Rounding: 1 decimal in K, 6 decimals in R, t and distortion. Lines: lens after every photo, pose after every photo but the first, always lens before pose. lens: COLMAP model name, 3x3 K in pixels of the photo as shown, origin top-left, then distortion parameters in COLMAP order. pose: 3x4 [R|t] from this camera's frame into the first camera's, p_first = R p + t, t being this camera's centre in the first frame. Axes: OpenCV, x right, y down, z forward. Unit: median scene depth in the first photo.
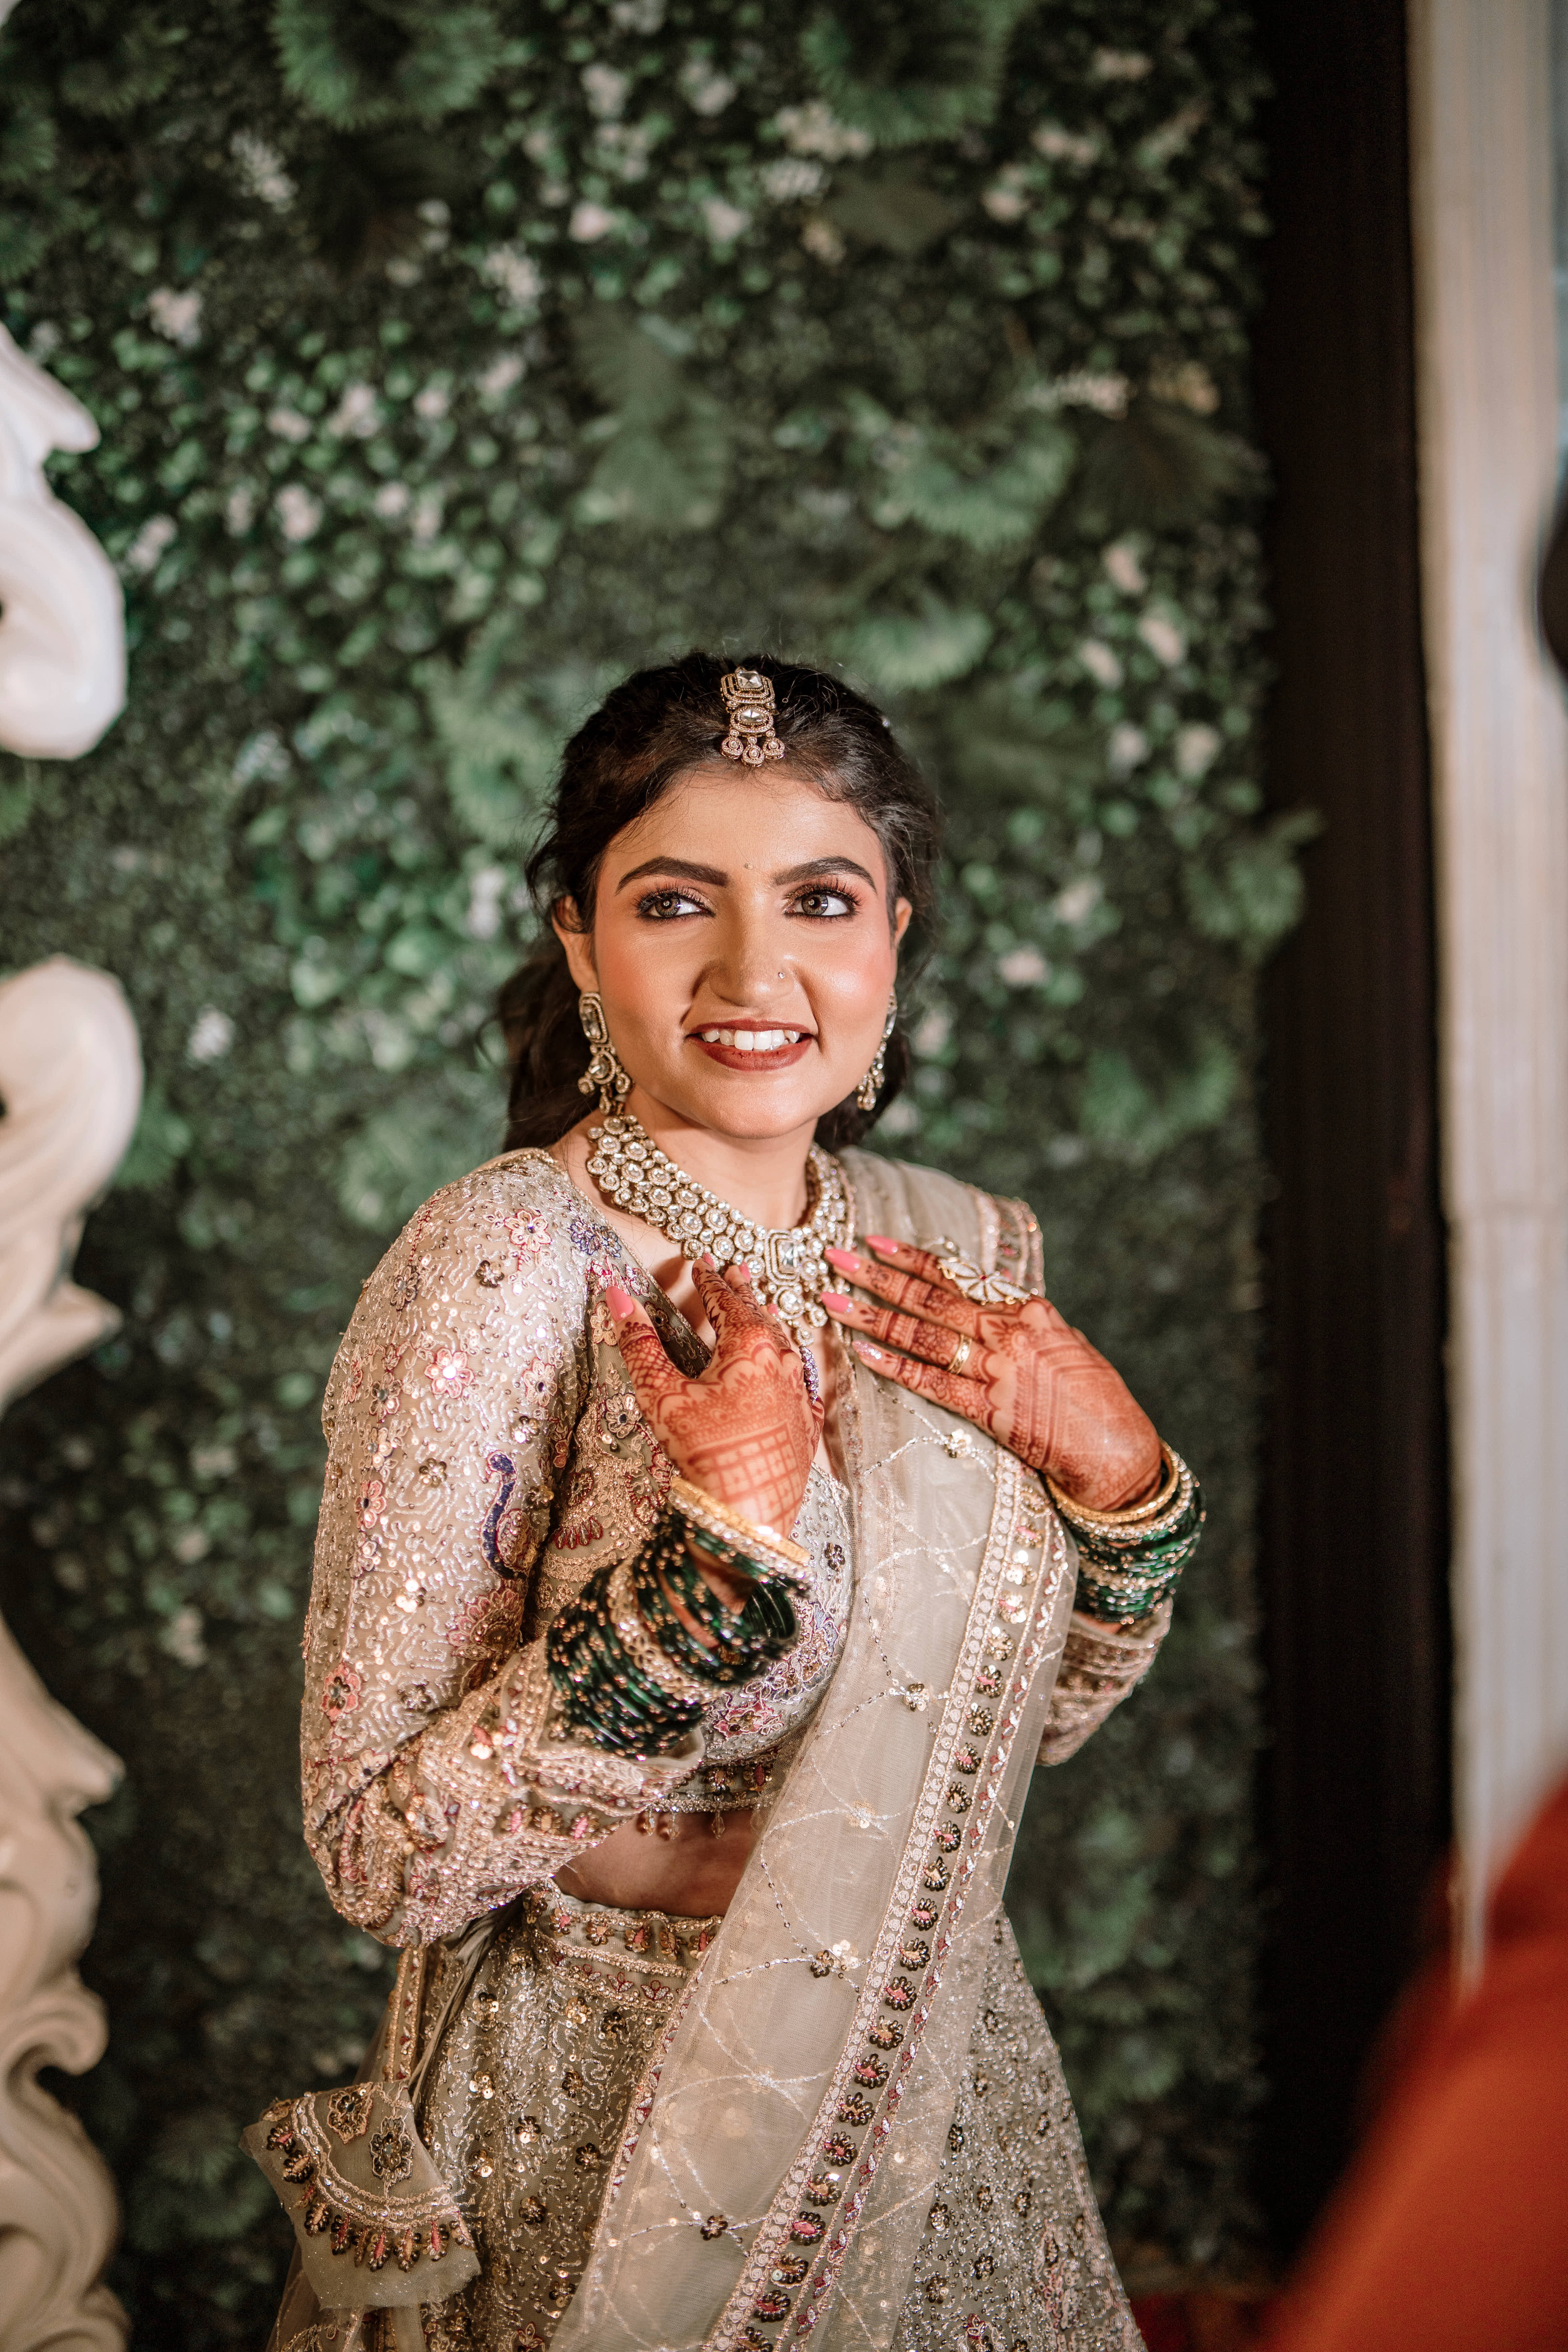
lens RADIAL K [[2378.4, 0, 784.0], [0, 2378.4, 1176.0], [0, 0, 1]] dist [-0.141560, 0.167207]
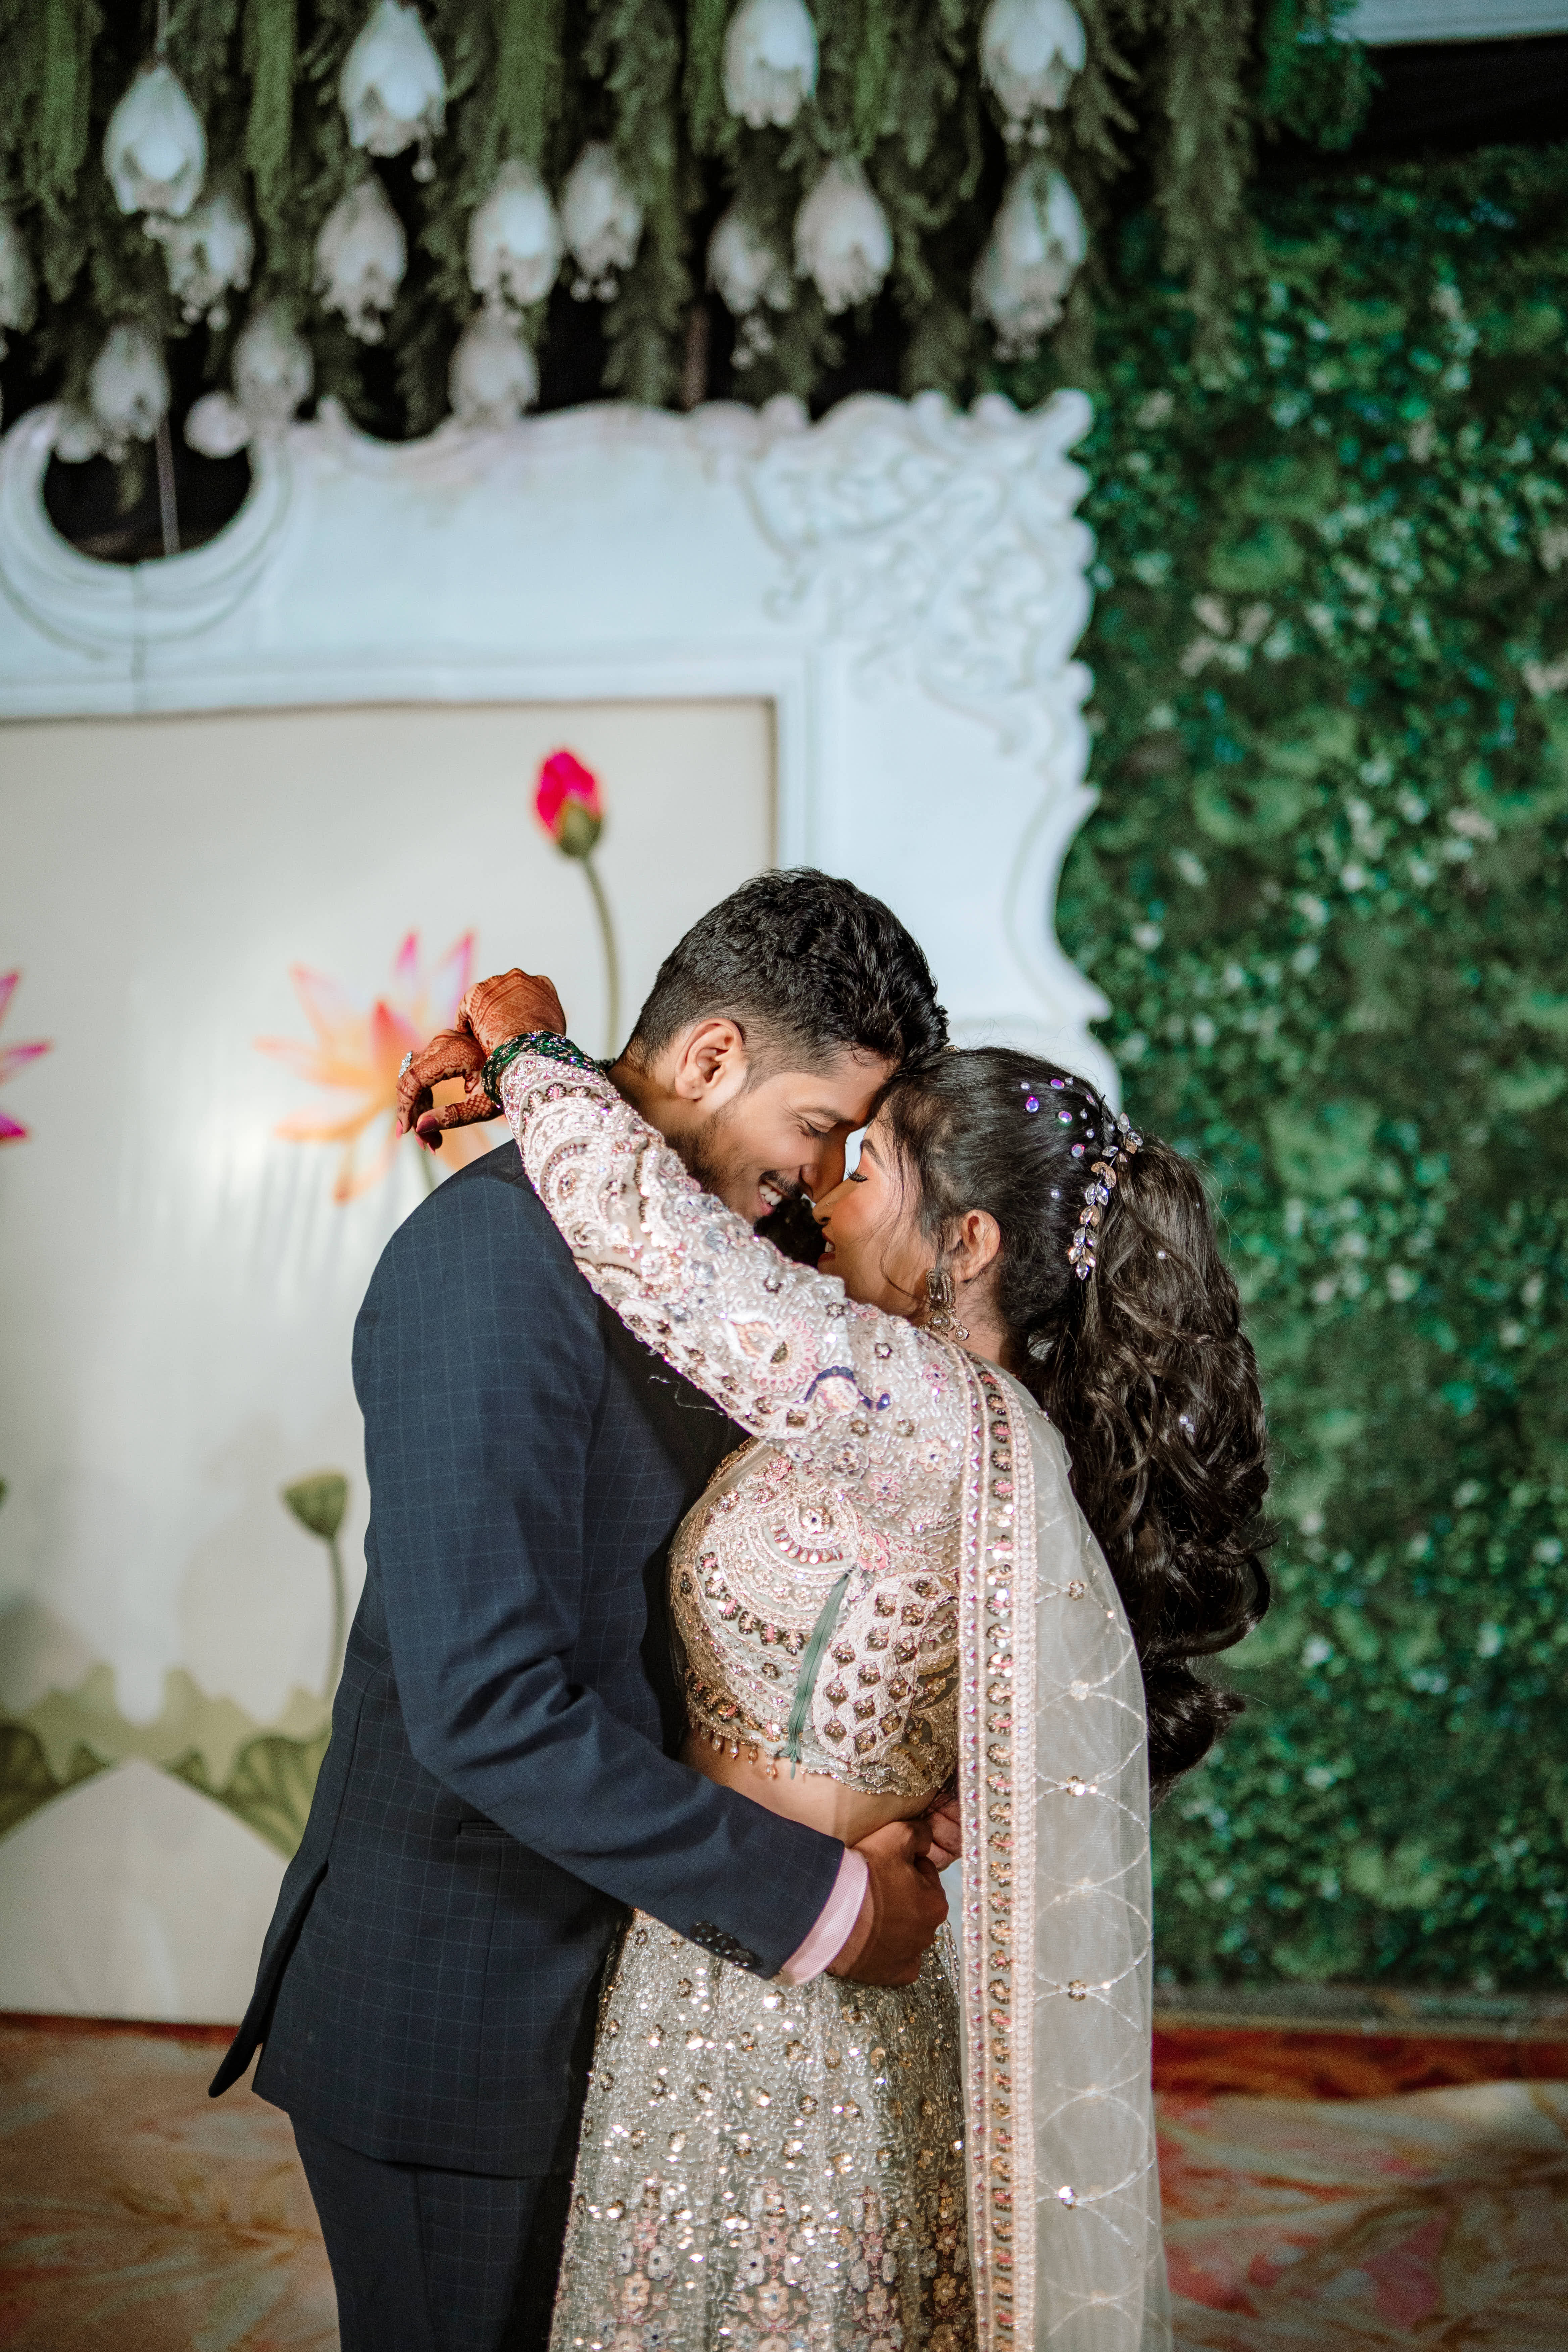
lens RADIAL K [[2345.0, 0, 784.0], [0, 2345.0, 1176.0], [0, 0, 1]] dist [-0.154346, 0.175322]
pose [[0.904306, 0.002181, -0.426879, 0.328716], [-0.052649, 0.992922, -0.106460, 0.081085], [0.423625, 0.118748, 0.898020, -0.967498]]
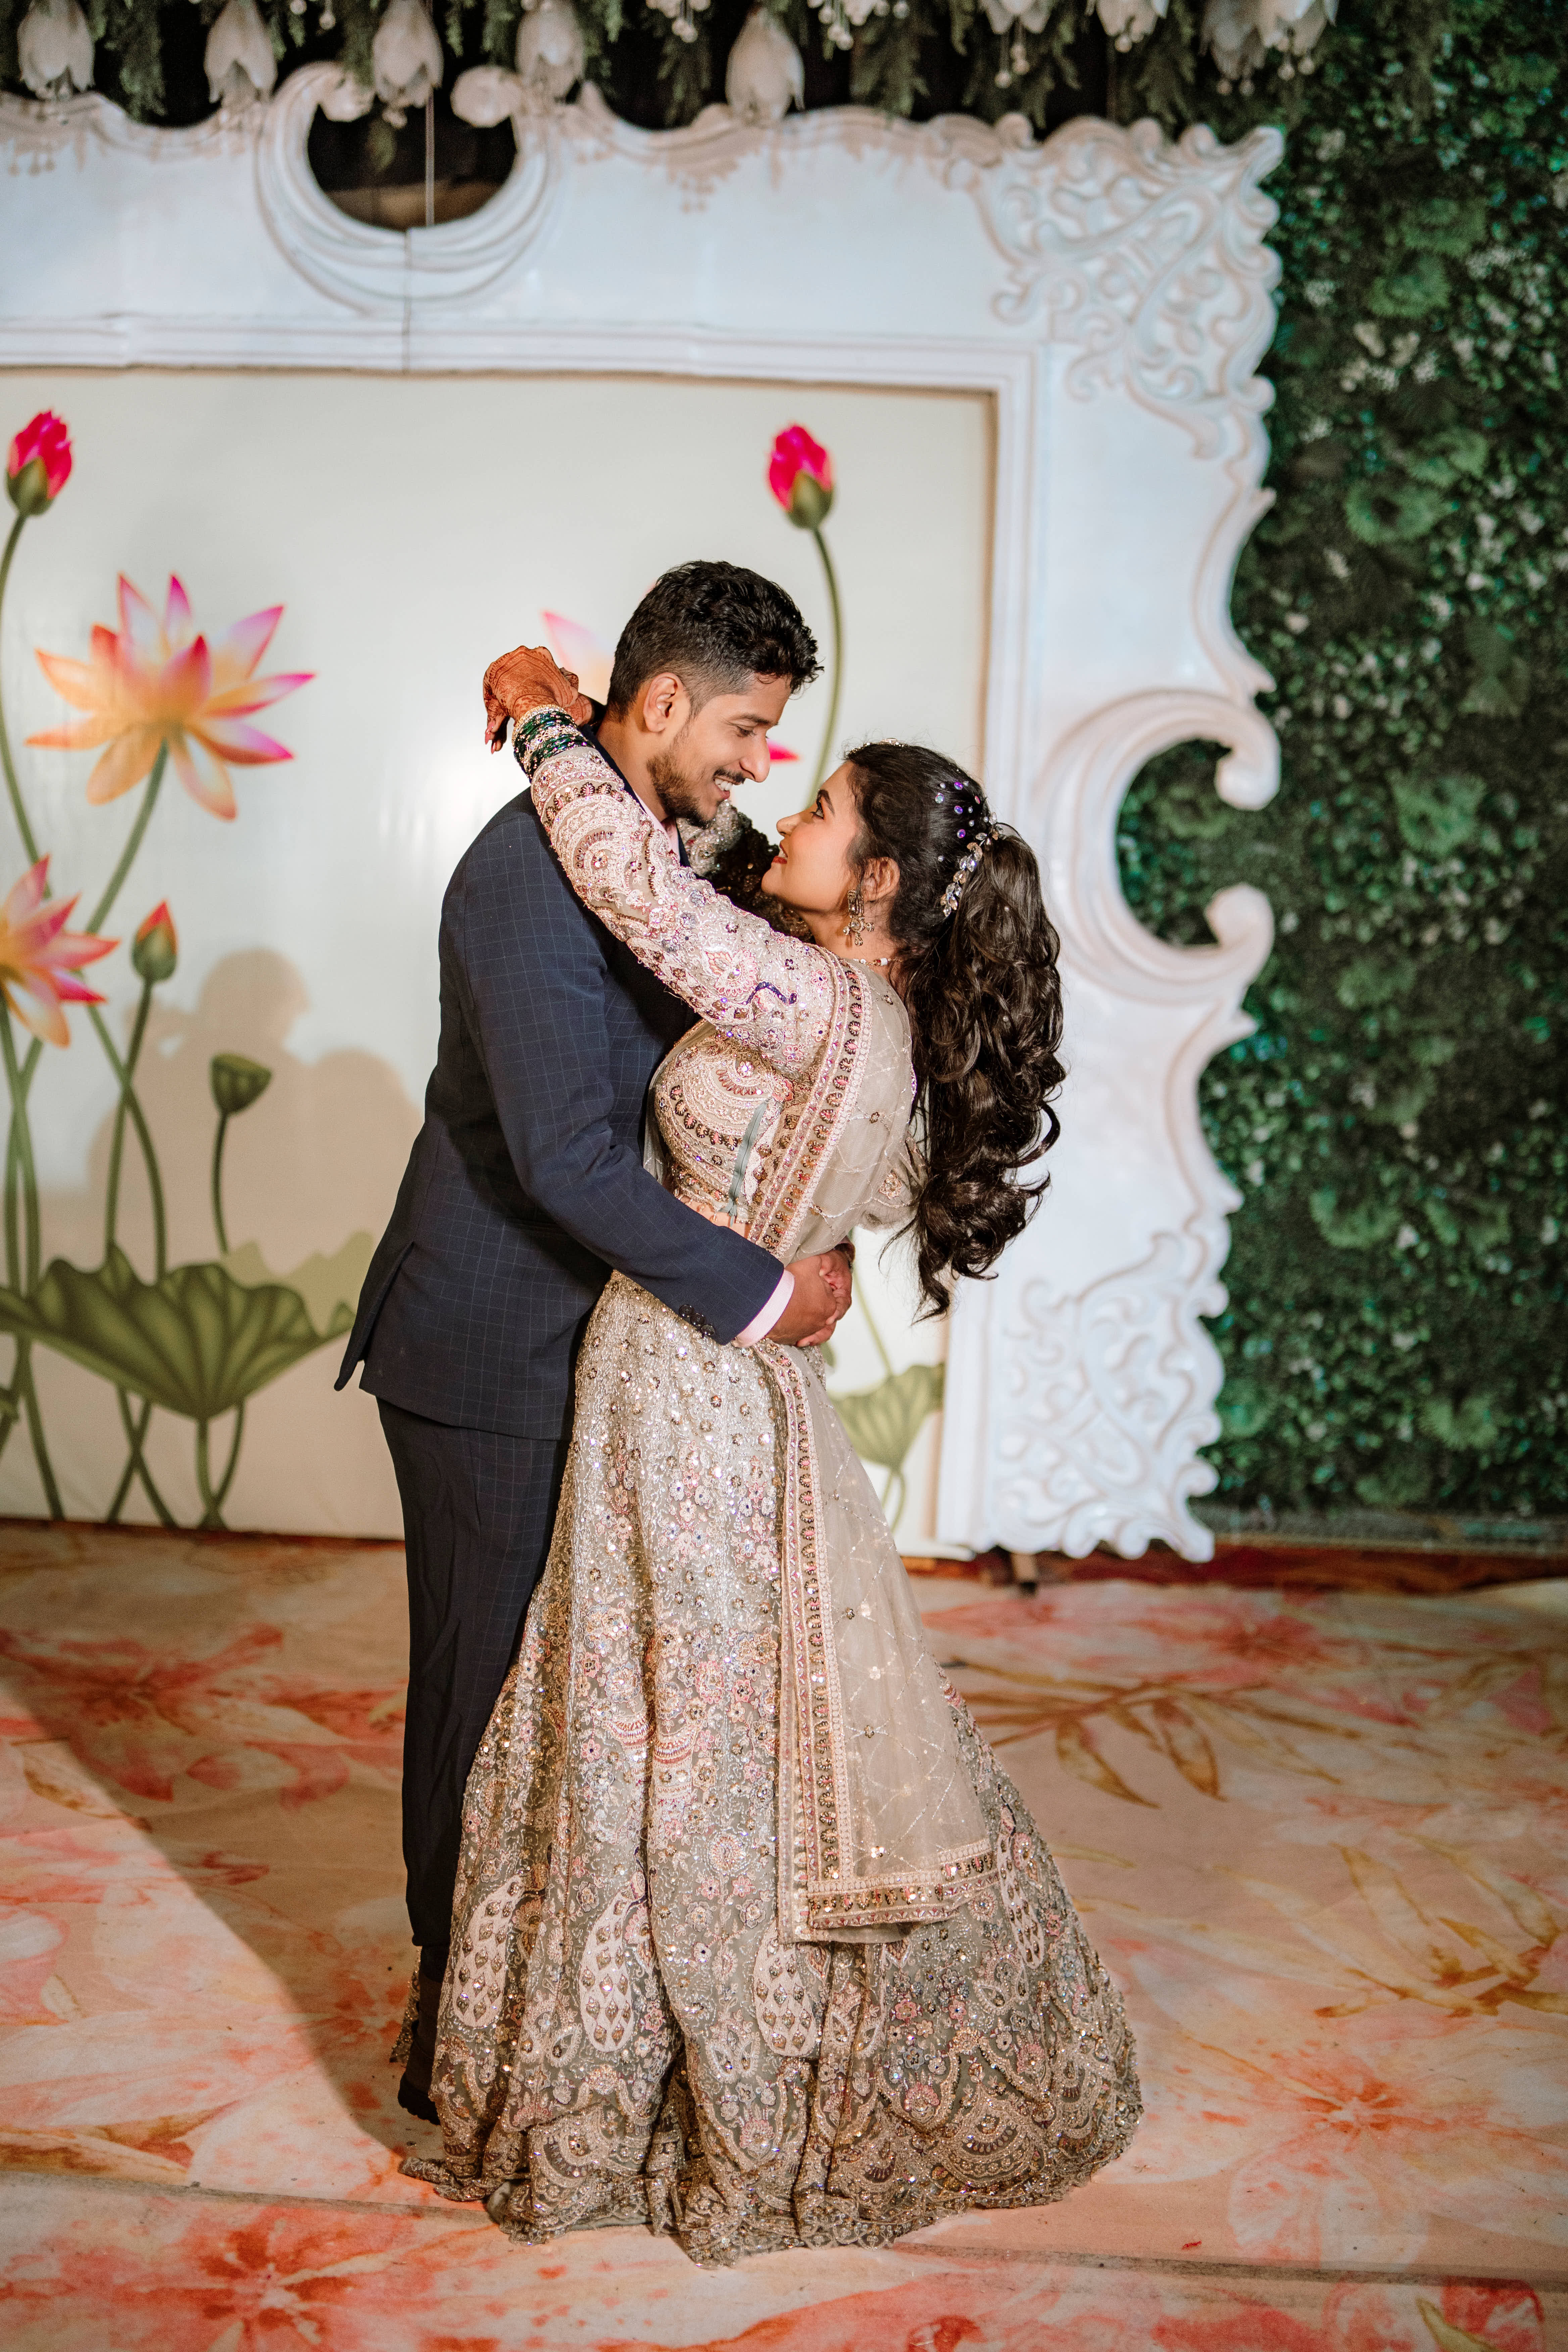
lens RADIAL K [[2378.4, 0, 784.0], [0, 2378.4, 1176.0], [0, 0, 1]] dist [-0.141560, 0.167207]
pose [[0.941645, 0.085642, -0.325531, 0.077208], [-0.077818, 0.996281, 0.037006, 0.148114], [0.327489, -0.009514, 0.944807, -1.437109]]
